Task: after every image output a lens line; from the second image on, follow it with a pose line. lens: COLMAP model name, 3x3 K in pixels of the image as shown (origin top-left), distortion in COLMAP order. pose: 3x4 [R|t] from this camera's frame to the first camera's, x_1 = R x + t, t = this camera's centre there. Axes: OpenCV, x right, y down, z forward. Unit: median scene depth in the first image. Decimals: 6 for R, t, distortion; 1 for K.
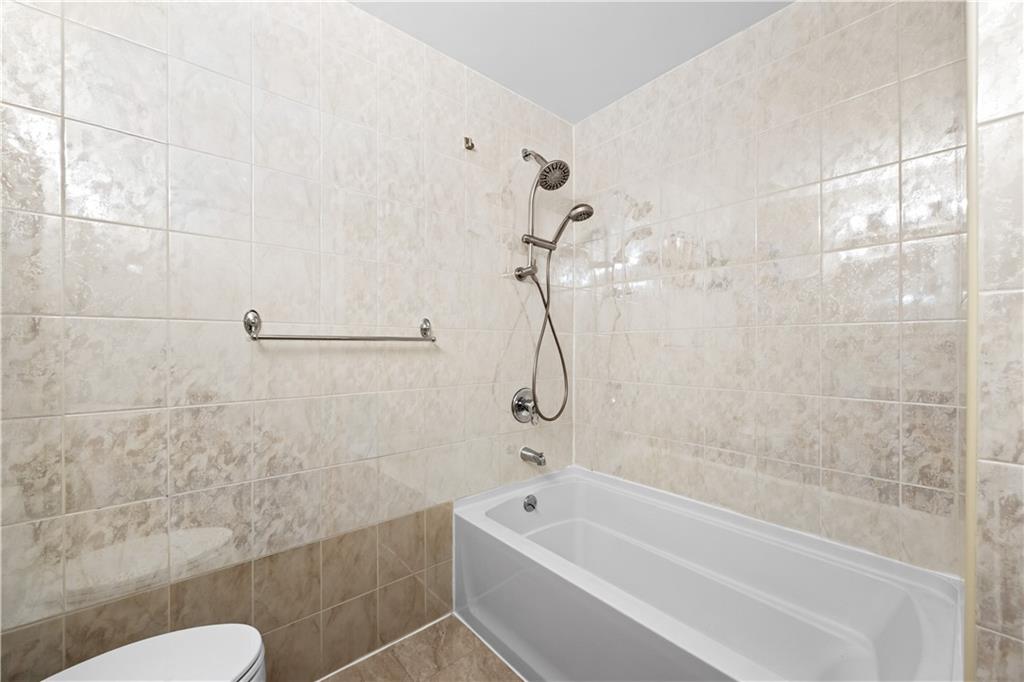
lens RADIAL K [[394.6, 0, 510.3], [0, 394.6, 345.8], [0, 0, 1]] dist [0.000228, 0.000071]
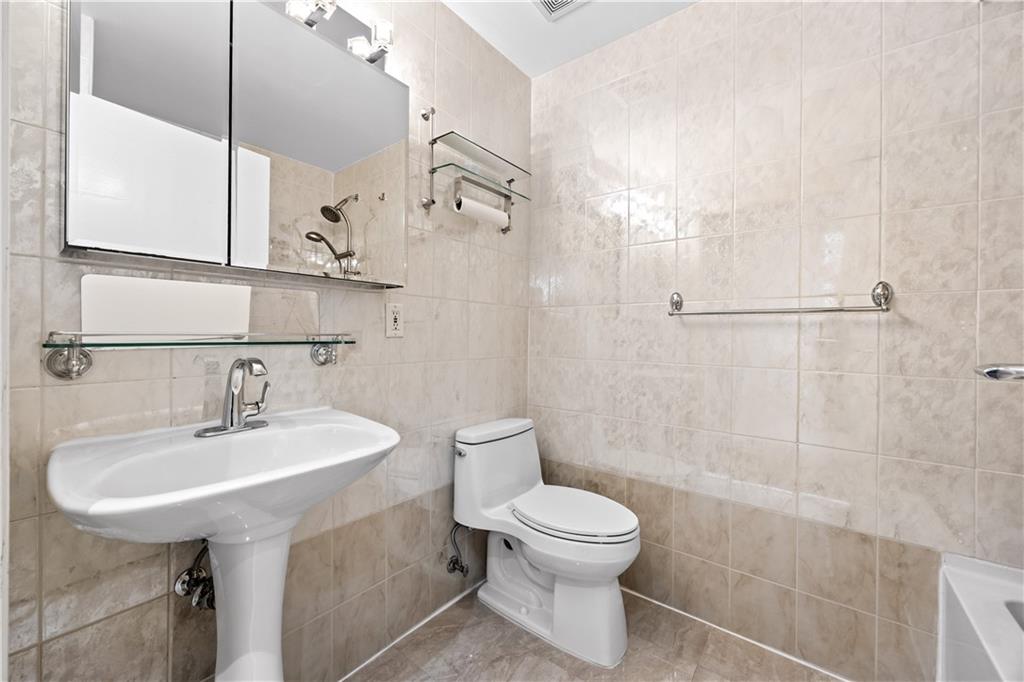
lens RADIAL K [[400.8, 0, 512.8], [0, 400.8, 332.3], [0, 0, 1]] dist [0.000592, 0.000058]
pose [[0.198937, 0.000058, -0.980012, 0.505019], [-0.005406, 0.999985, -0.001039, 0.041011], [0.979997, 0.005505, 0.198935, 0.220375]]
